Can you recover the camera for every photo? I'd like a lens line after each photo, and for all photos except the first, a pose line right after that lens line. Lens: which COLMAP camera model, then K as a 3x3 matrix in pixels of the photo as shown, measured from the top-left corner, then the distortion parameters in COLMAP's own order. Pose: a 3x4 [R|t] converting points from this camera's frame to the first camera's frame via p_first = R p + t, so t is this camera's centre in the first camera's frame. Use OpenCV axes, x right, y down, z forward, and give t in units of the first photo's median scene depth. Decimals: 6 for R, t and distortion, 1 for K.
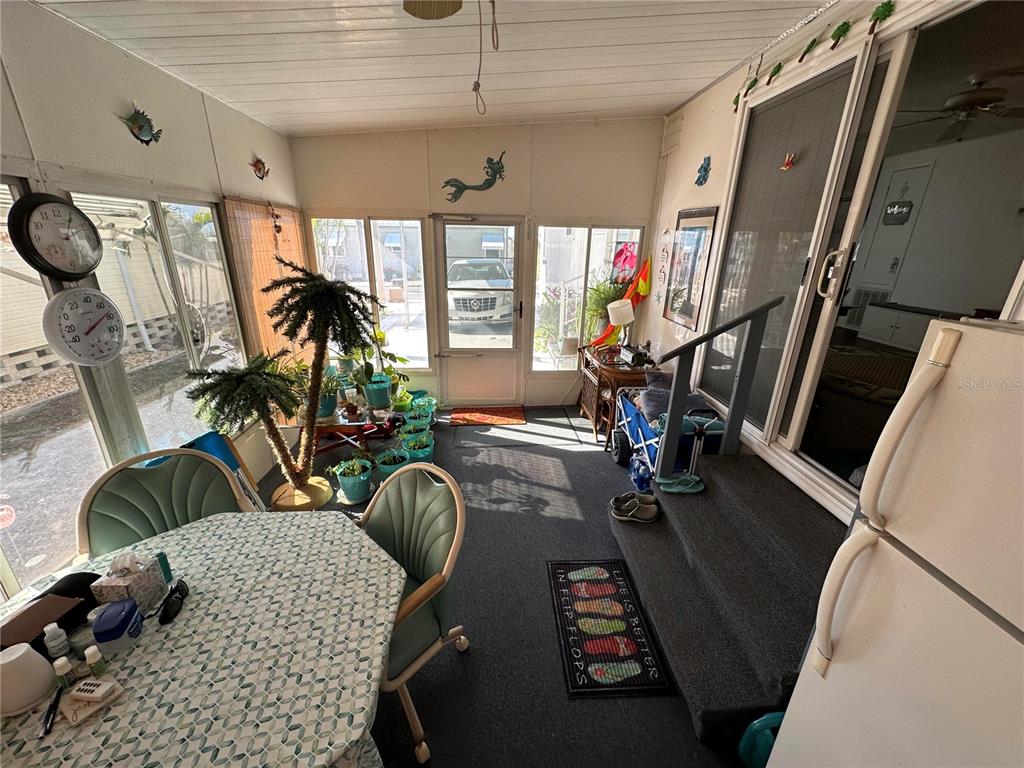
lens RADIAL K [[408.8, 0, 514.1], [0, 408.8, 382.9], [0, 0, 1]] dist [-0.002364, 0.000992]
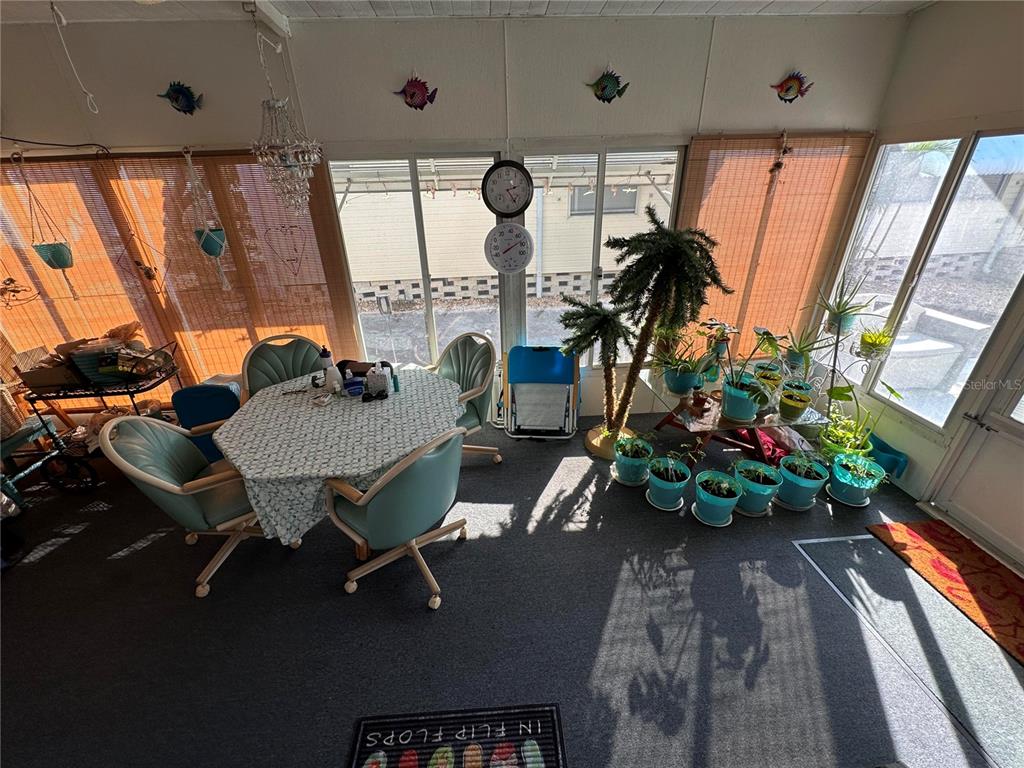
lens RADIAL K [[408.8, 0, 512.4], [0, 408.8, 384.4], [0, 0, 1]] dist [-0.002364, 0.000992]
pose [[0.007618, 0.430748, -0.902440, 0.385407], [-0.302098, 0.861289, 0.408556, -0.214432], [0.953246, 0.269513, 0.136690, 0.603548]]
